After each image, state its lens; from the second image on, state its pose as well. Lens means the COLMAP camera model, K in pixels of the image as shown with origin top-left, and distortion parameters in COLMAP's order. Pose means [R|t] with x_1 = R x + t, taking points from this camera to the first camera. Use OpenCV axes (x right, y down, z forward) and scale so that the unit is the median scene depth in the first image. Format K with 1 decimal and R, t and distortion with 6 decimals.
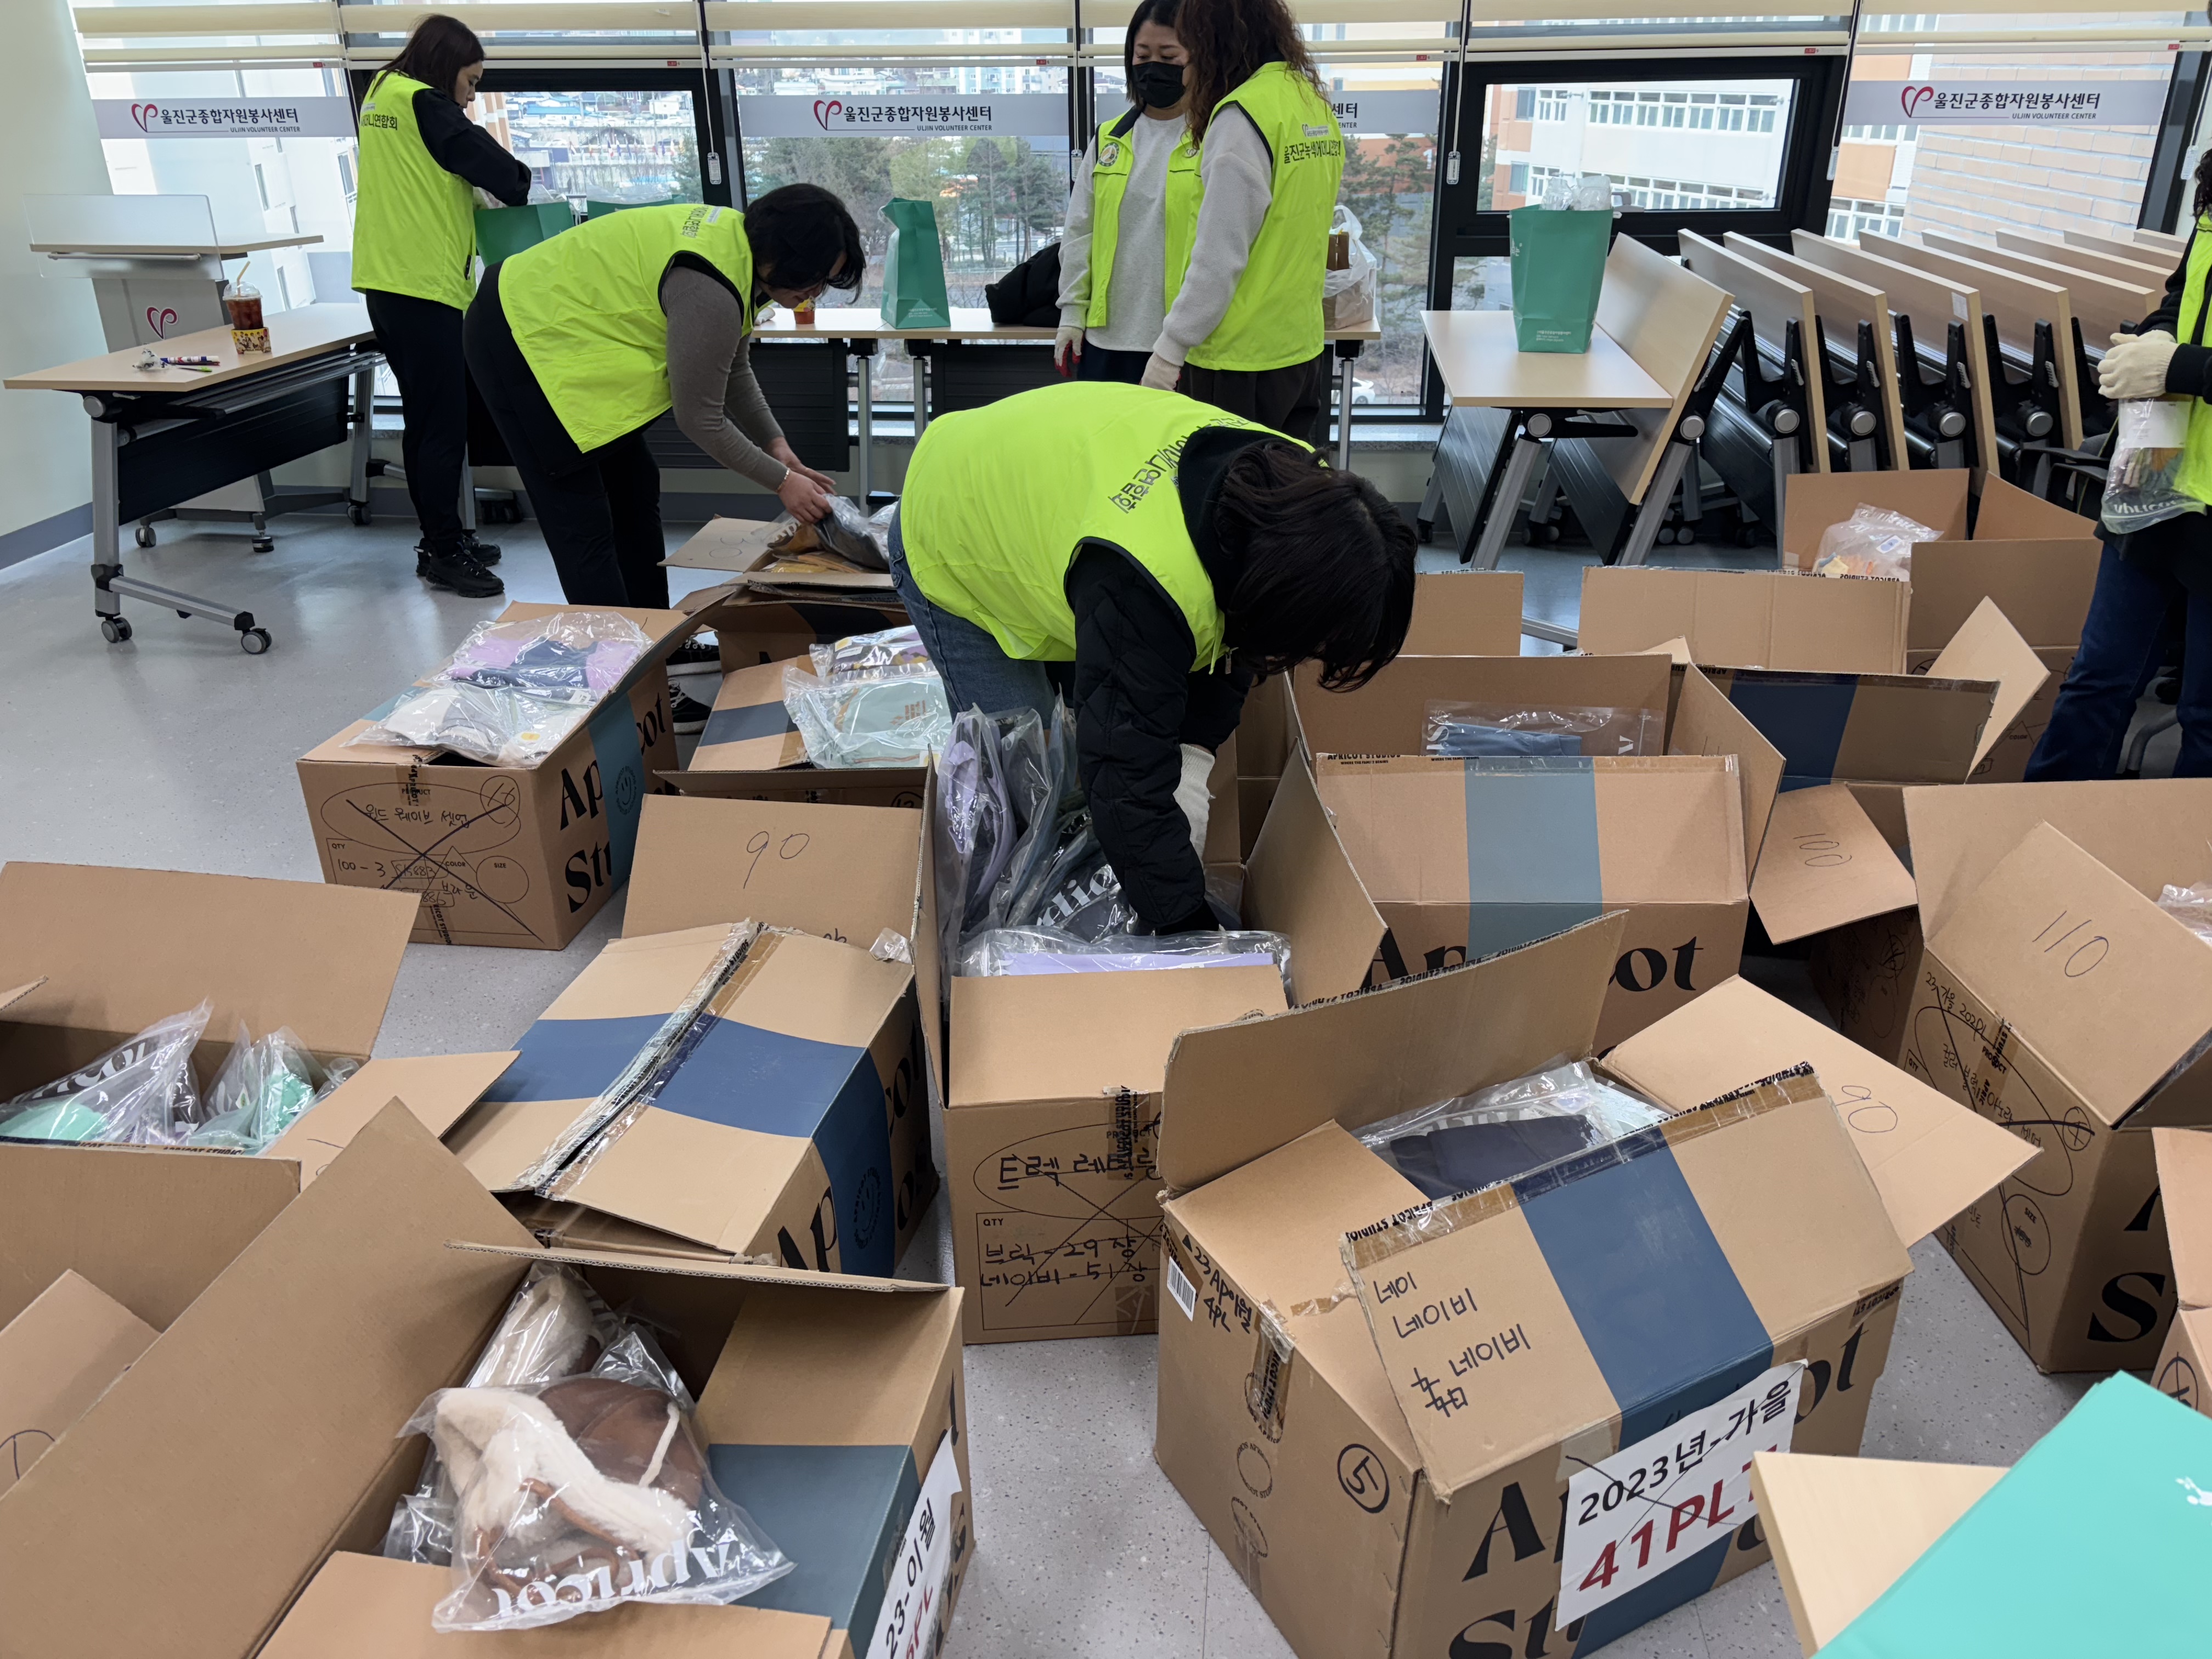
lens RADIAL K [[1639.5, 0, 1106.0], [0, 1639.5, 829.5], [0, 0, 1]] dist [0.073550, -0.077991]
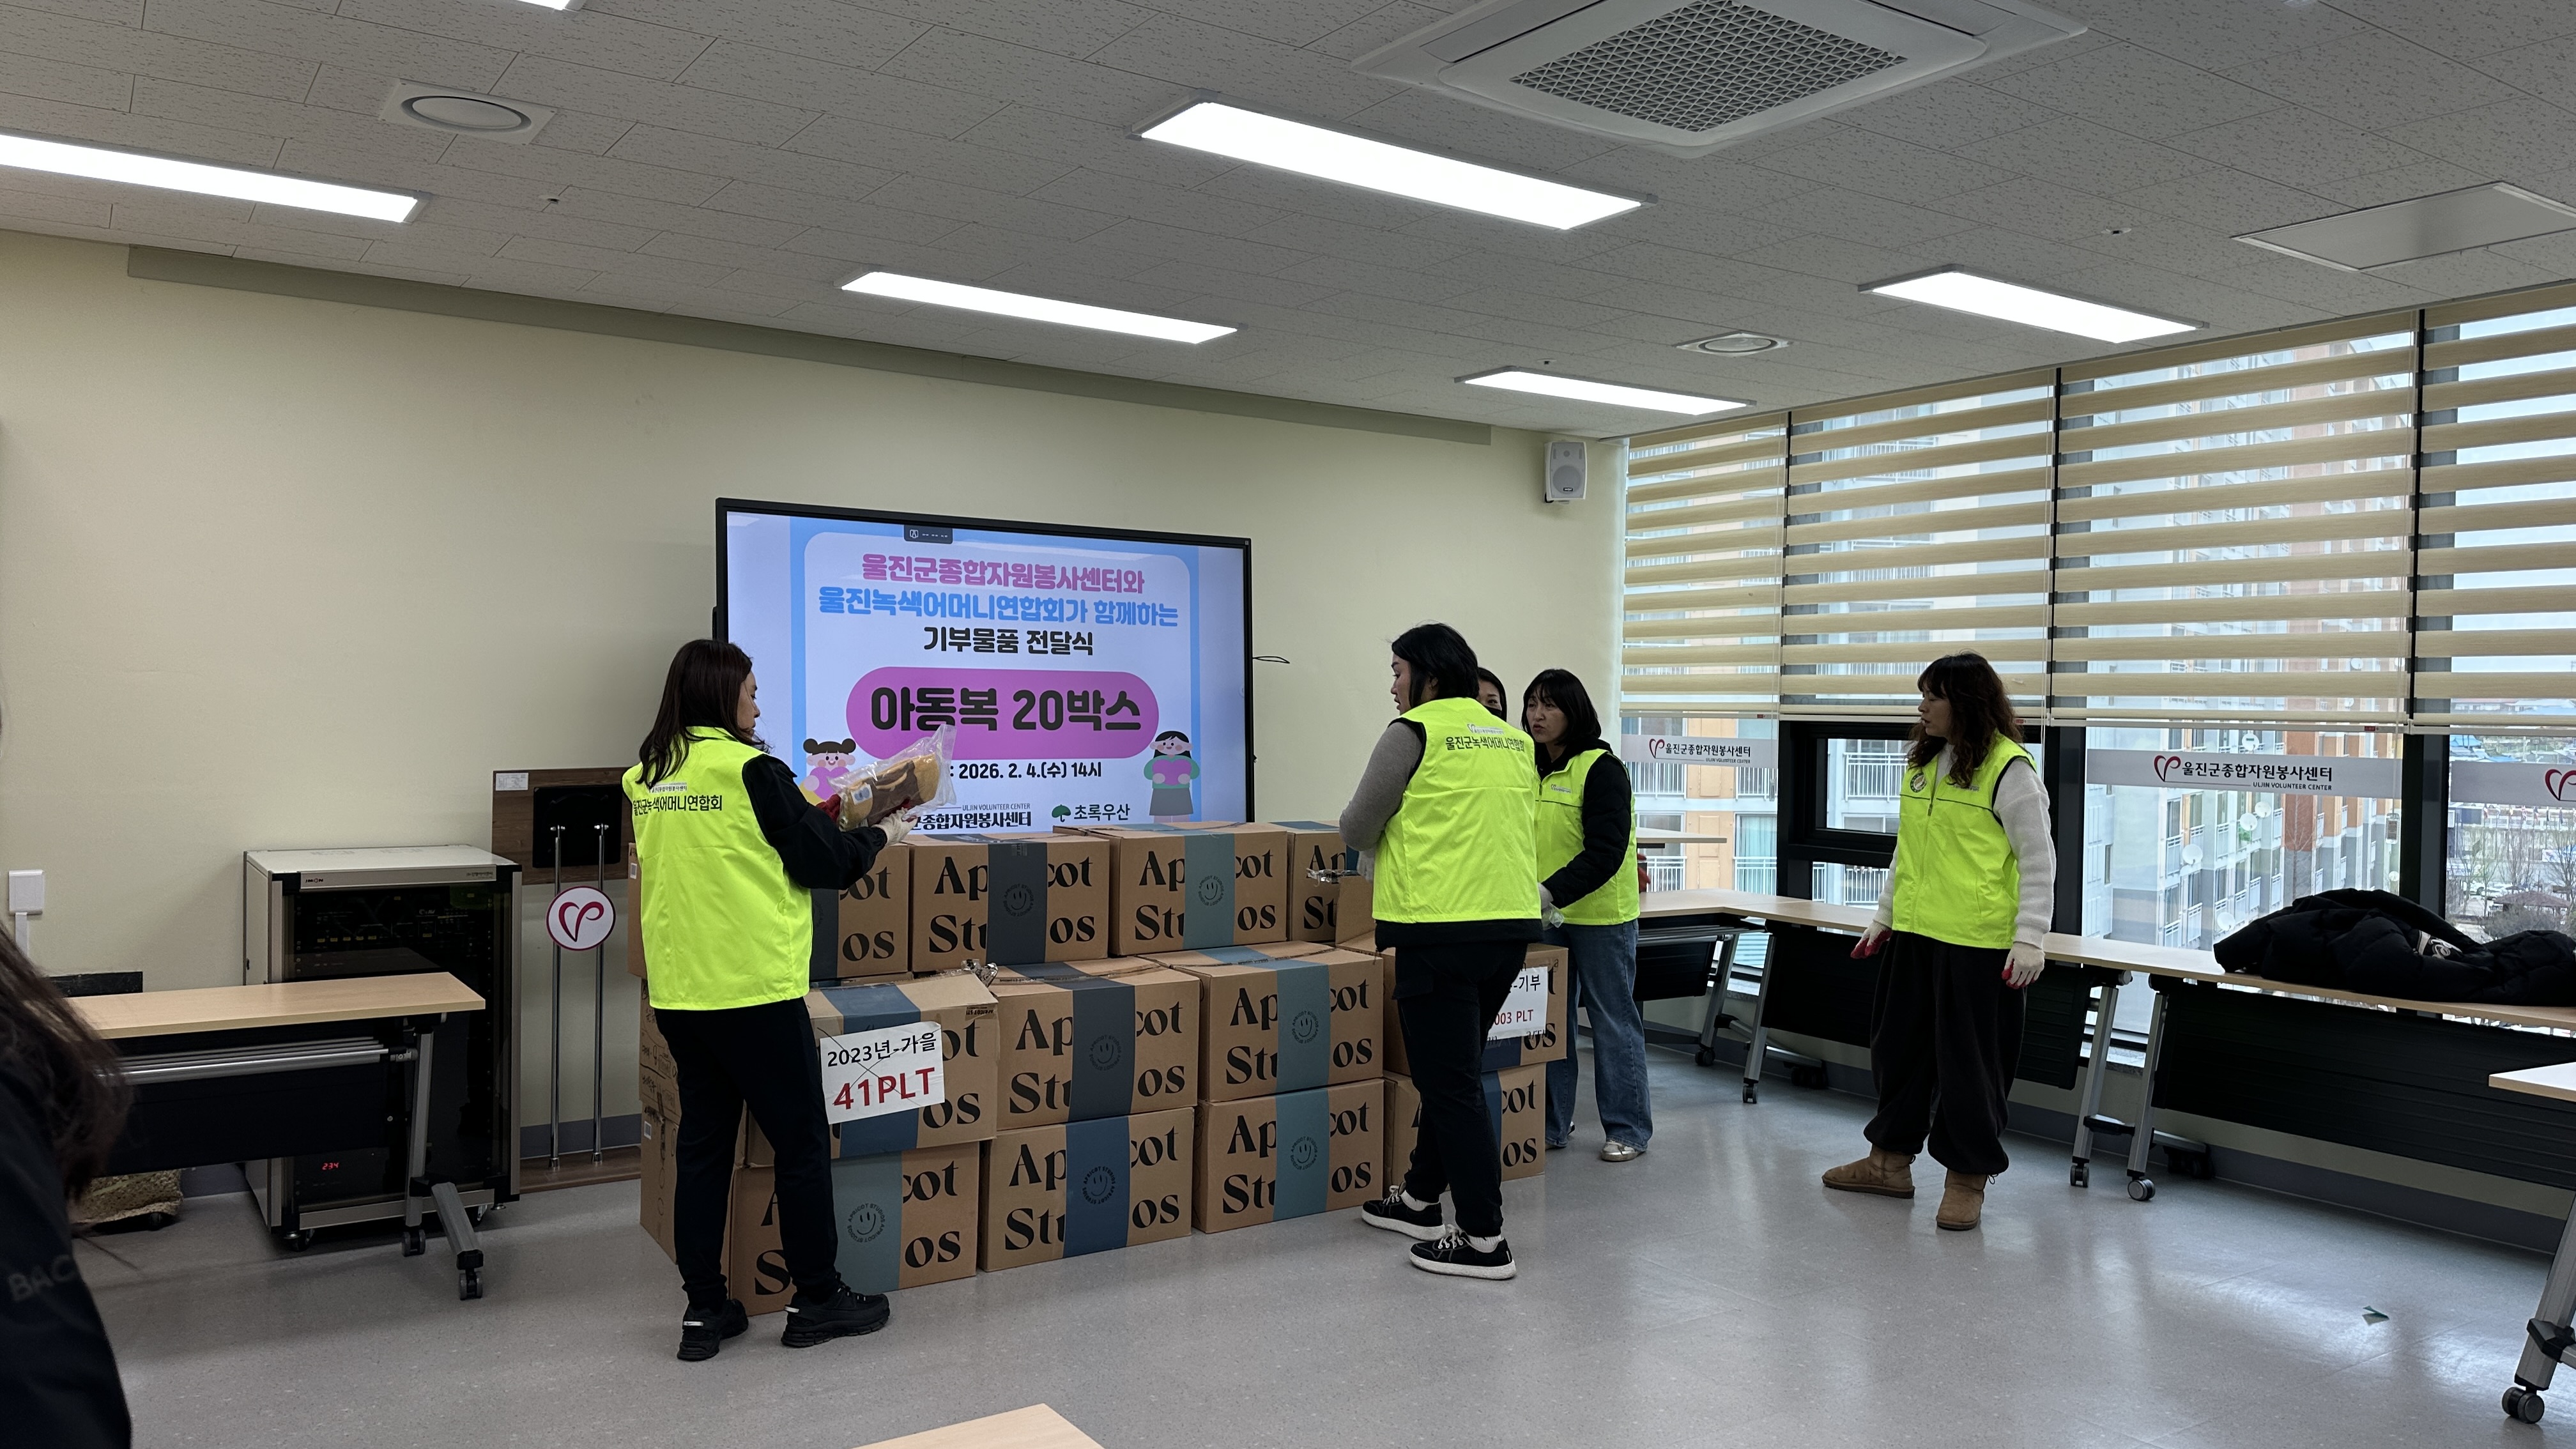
lens RADIAL K [[1708.9, 0, 1288.0], [0, 1708.9, 724.5], [0, 0, 1]] dist [0.025242, -0.030971]
pose [[0.633671, 0.029663, -0.773034, 0.334316], [-0.348170, 0.903275, -0.250742, 0.007044], [0.690824, 0.428035, 0.582707, -0.022725]]
